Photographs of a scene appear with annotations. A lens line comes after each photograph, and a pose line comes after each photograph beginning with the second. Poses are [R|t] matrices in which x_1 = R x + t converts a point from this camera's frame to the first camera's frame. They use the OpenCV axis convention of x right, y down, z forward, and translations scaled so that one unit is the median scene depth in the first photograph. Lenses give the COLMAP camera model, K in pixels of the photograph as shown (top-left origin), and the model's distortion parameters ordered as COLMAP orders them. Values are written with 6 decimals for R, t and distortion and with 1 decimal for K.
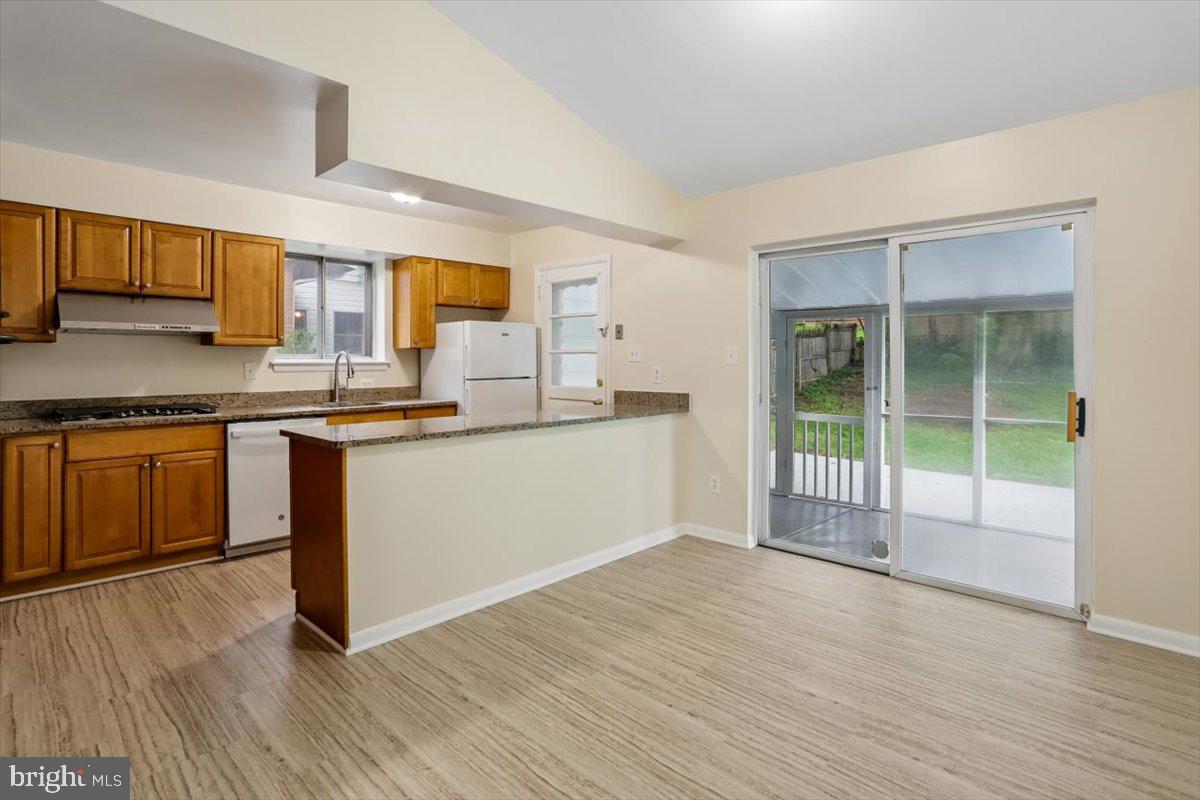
lens RADIAL K [[601.9, 0, 605.0], [0, 601.9, 364.7], [0, 0, 1]] dist [-0.062583, 0.035417]
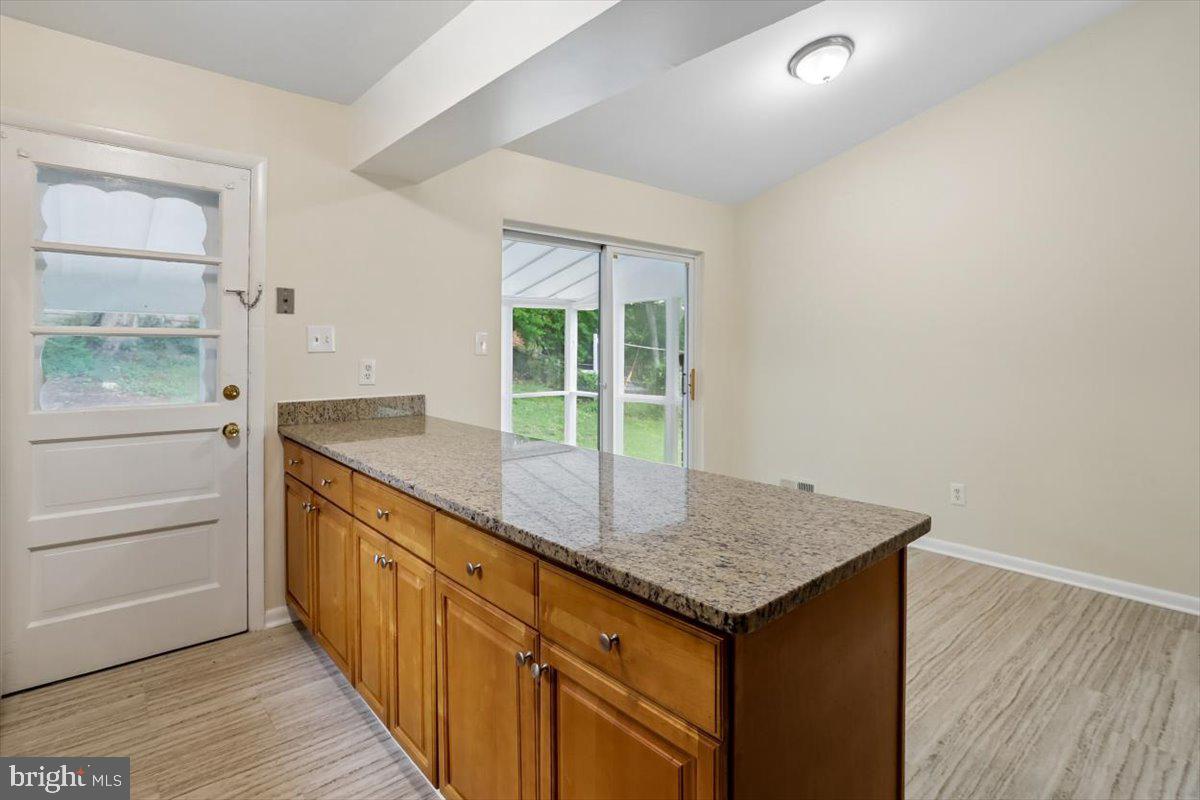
lens RADIAL K [[601.9, 0, 605.0], [0, 601.9, 364.7], [0, 0, 1]] dist [-0.062583, 0.035417]
pose [[0.100495, -0.035466, 0.994305, -0.560525], [-0.004548, 0.999338, 0.036105, -0.016703], [-0.994927, -0.008151, 0.100267, 0.700576]]
